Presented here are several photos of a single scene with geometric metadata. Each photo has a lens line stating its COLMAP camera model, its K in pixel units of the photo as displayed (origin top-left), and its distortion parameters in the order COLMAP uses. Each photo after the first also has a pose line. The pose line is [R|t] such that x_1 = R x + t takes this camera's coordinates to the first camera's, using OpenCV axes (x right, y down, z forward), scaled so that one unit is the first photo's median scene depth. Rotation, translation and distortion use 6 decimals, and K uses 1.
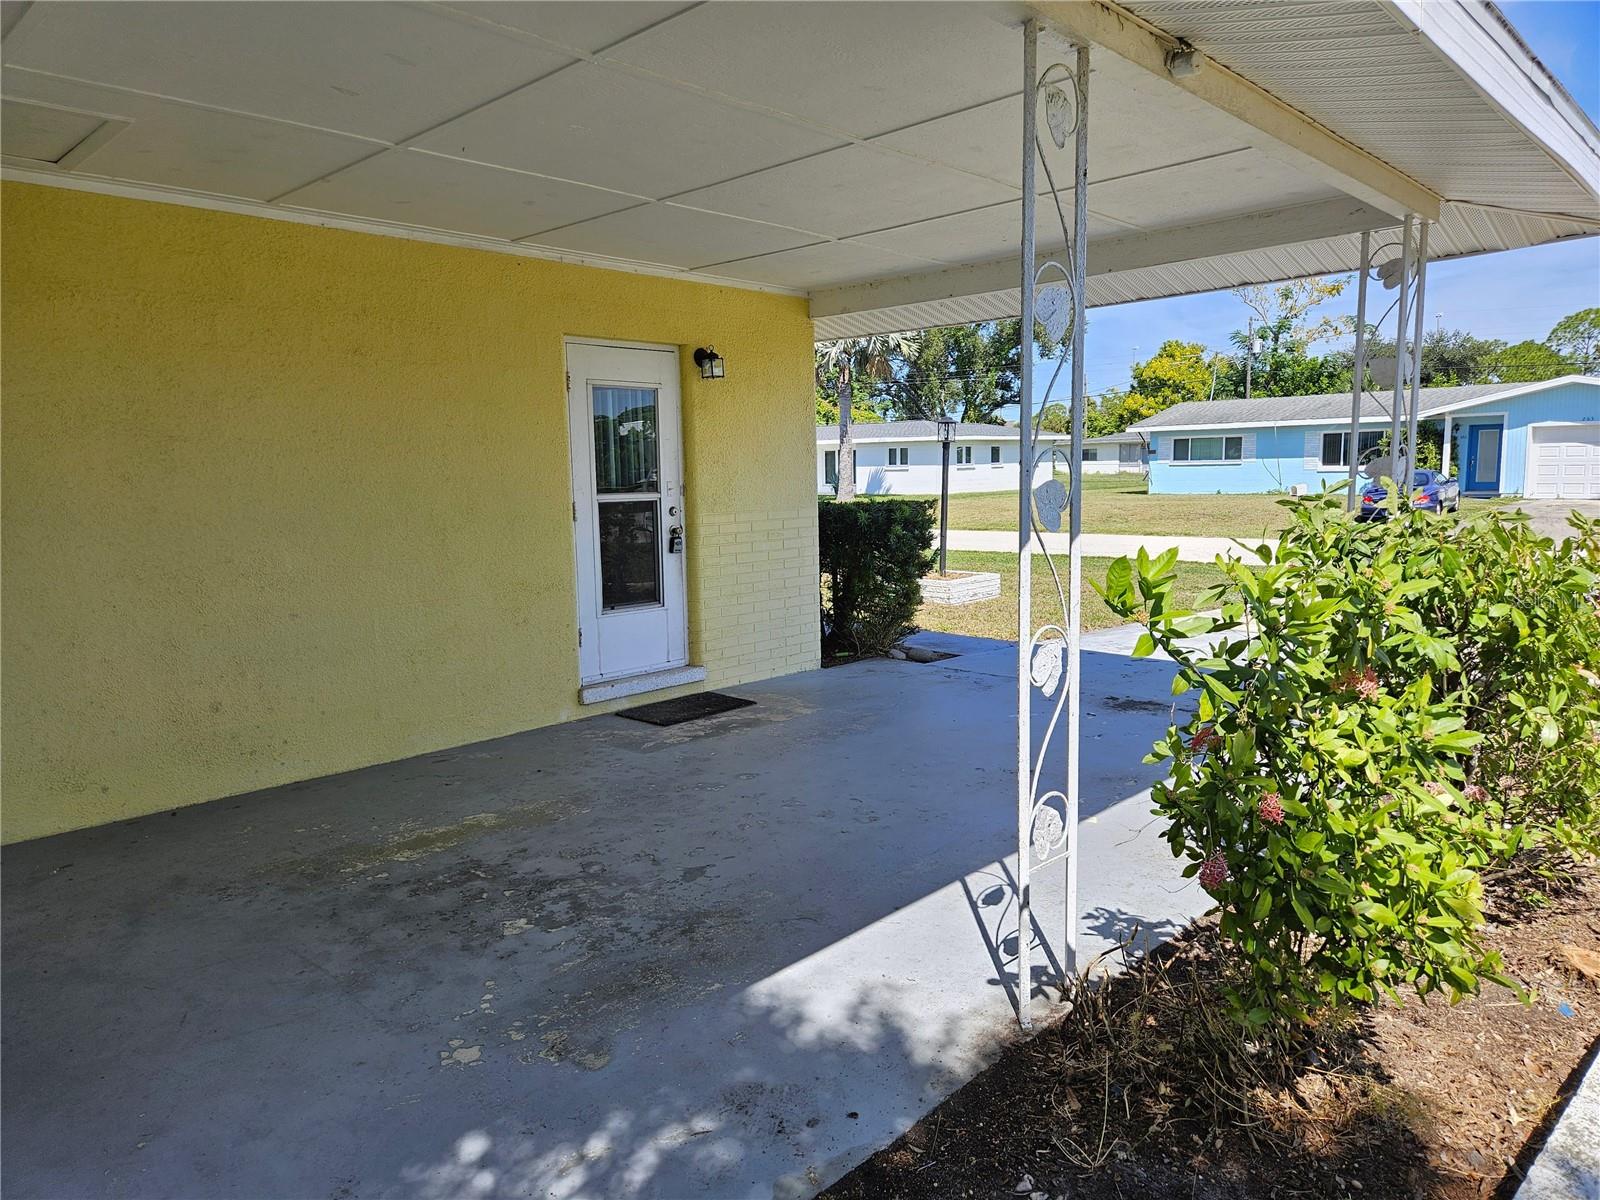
lens RADIAL K [[1078.0, 0, 800.0], [0, 1078.0, 600.0], [0, 0, 1]] dist [0.090065, -0.068259]
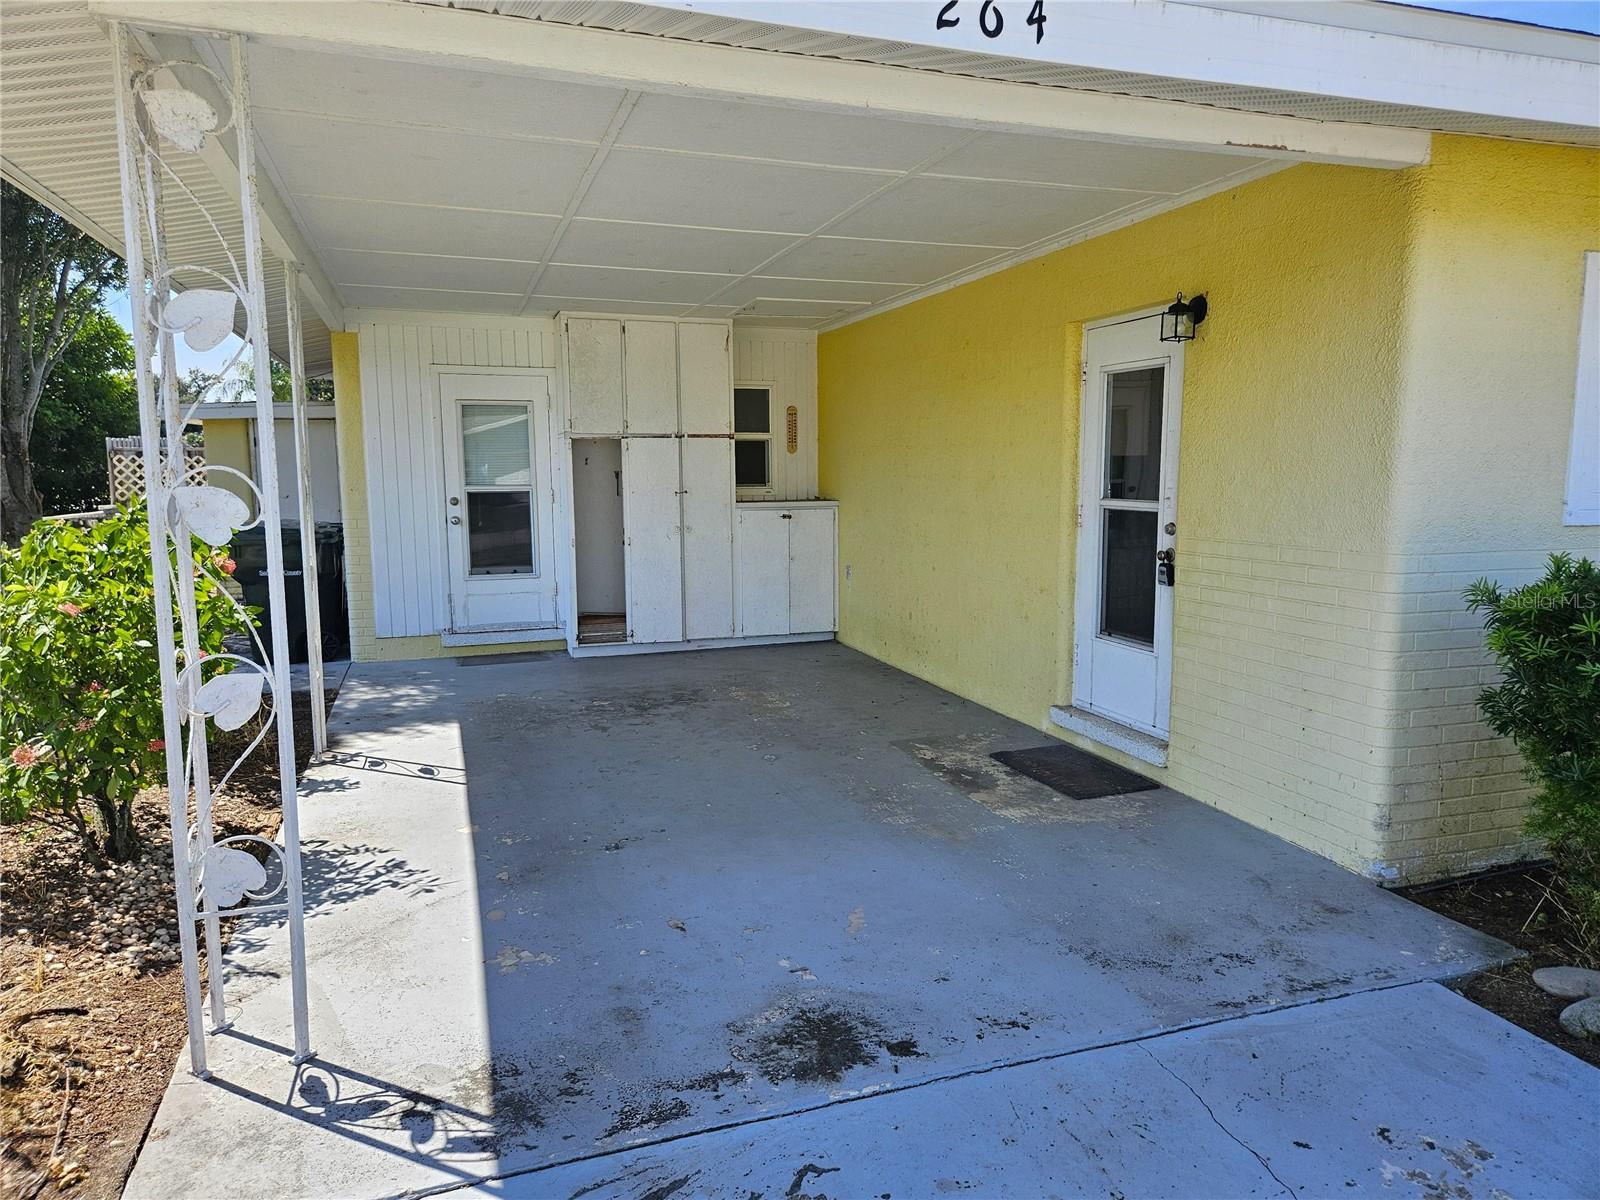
lens RADIAL K [[1078.0, 0, 800.0], [0, 1078.0, 600.0], [0, 0, 1]] dist [0.090065, -0.068259]
pose [[-0.459716, 0.130040, -0.878493, 0.748976], [-0.102043, 0.974934, 0.197715, -0.178353], [0.882184, 0.180537, -0.434923, 1.273586]]
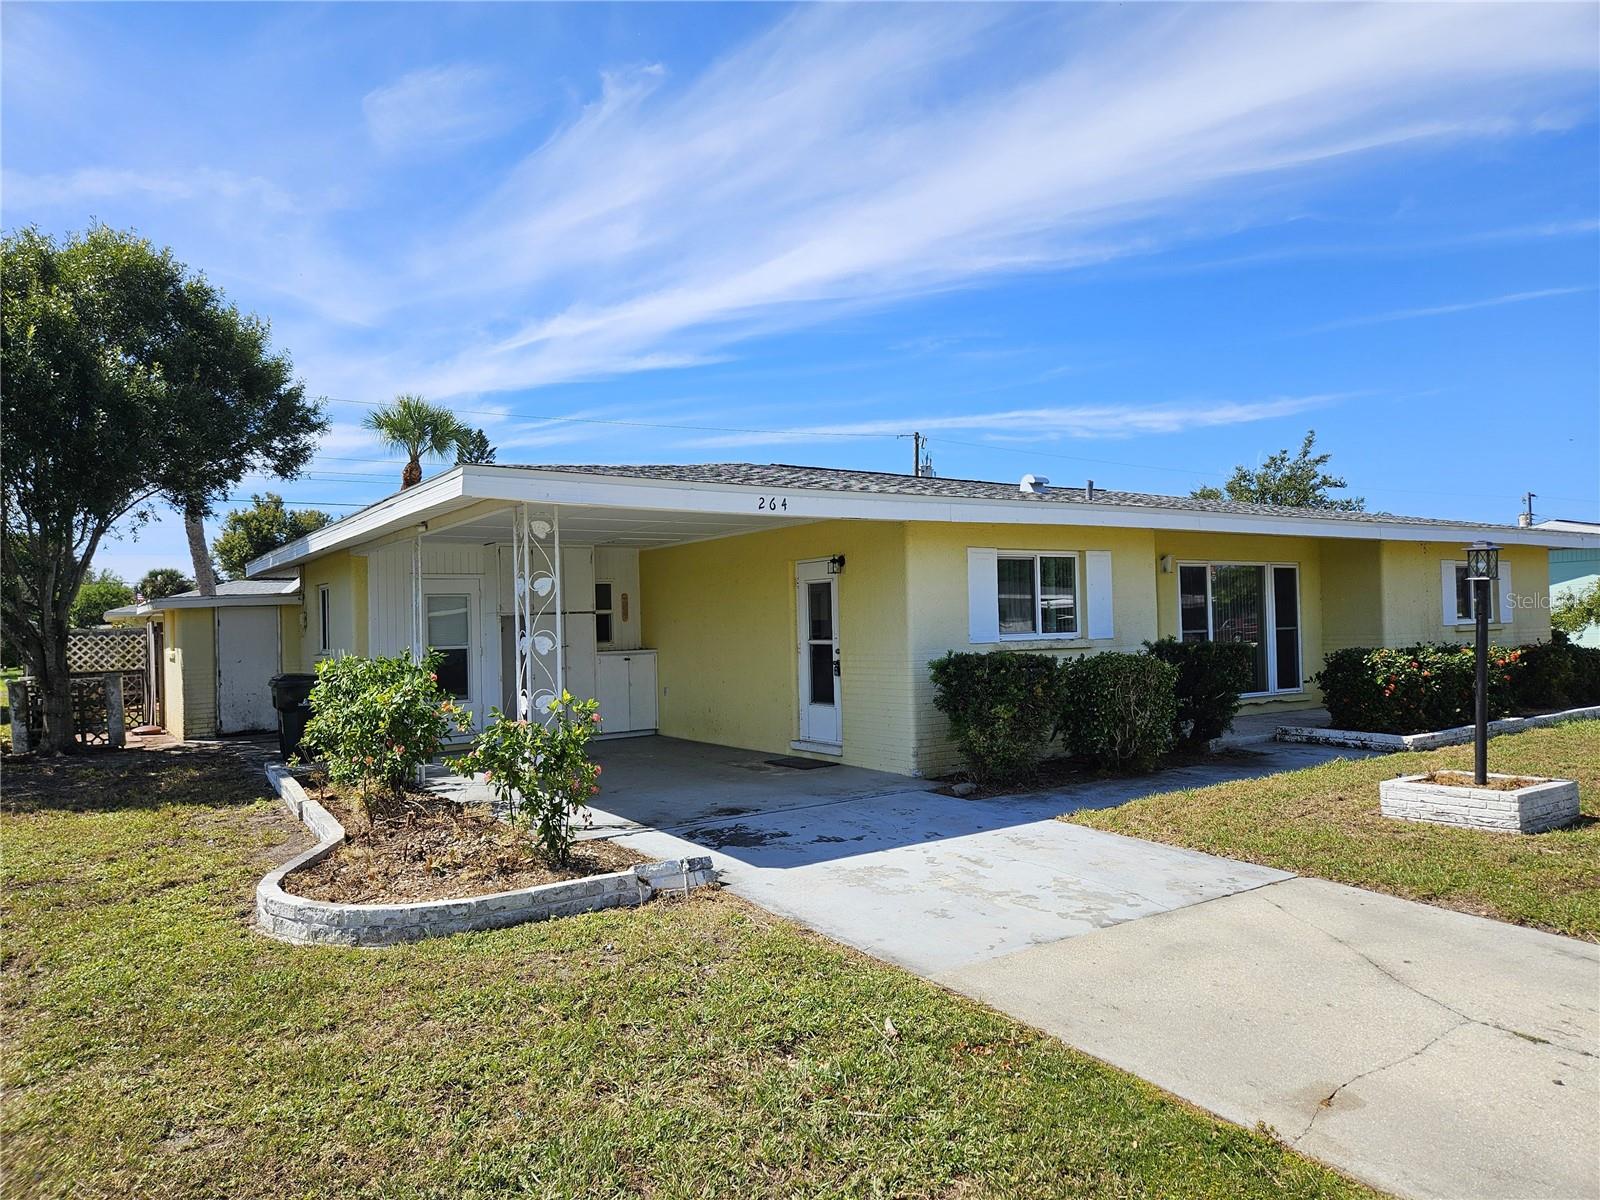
lens RADIAL K [[1028.7, 0, 800.0], [0, 1028.7, 600.0], [0, 0, 1]] dist [-0.002586, -0.000632]
pose [[-0.210581, 0.000102, -0.977576, 1.682664], [-0.095726, 0.995192, 0.020725, -0.217816], [0.972878, 0.097944, -0.209558, 1.461091]]
